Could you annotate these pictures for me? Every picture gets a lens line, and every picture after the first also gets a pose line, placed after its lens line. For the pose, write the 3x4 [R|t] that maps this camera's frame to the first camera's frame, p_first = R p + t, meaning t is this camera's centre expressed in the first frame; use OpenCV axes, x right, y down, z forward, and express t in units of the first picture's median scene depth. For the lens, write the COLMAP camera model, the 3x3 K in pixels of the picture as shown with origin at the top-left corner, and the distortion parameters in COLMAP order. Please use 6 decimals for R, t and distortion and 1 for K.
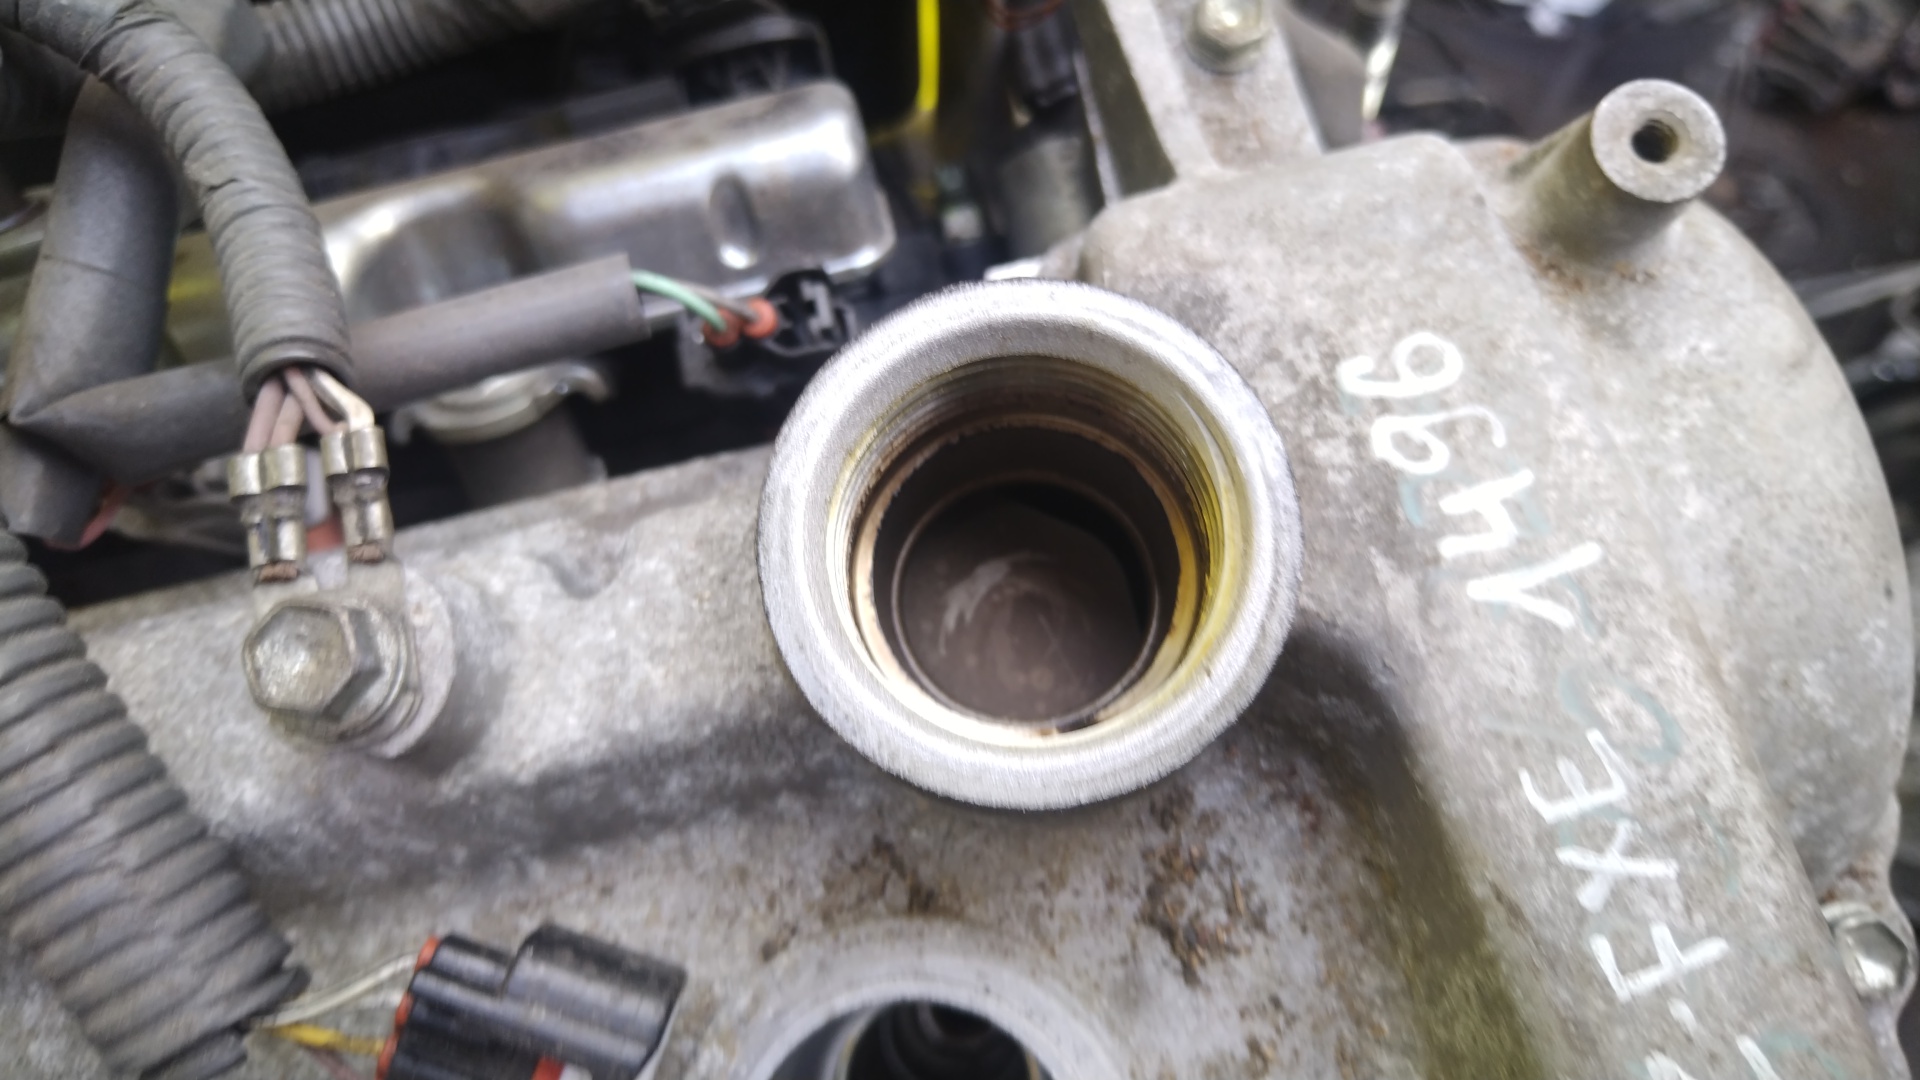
lens RADIAL K [[1415.2, 0, 965.4], [0, 1415.2, 568.0], [0, 0, 1]] dist [-0.043676, 0.001211]
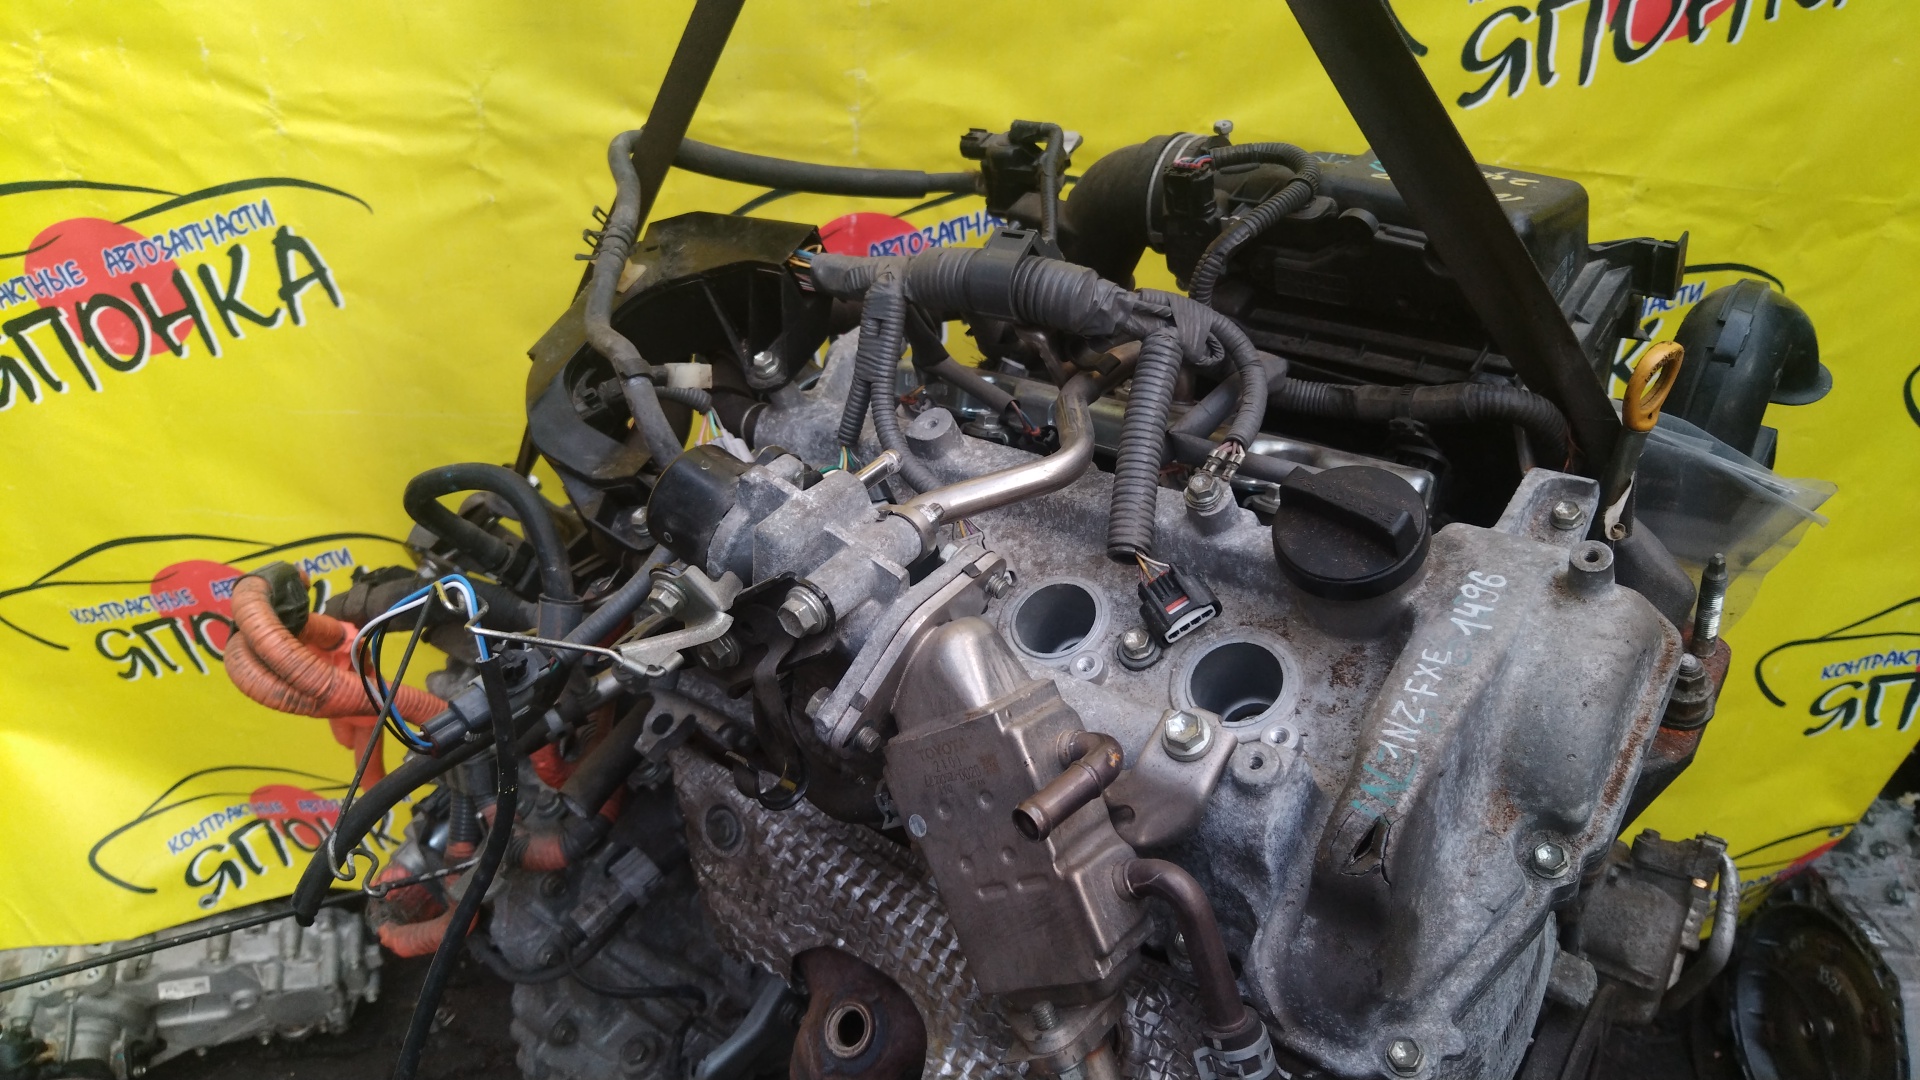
lens RADIAL K [[1346.9, 0, 973.0], [0, 1346.9, 539.4], [0, 0, 1]] dist [-0.008953, 0.007293]
pose [[0.663370, 0.443120, -0.602980, 1.450460], [-0.619415, 0.777286, -0.110237, 0.947240], [0.419839, 0.446622, 0.790103, -2.219868]]
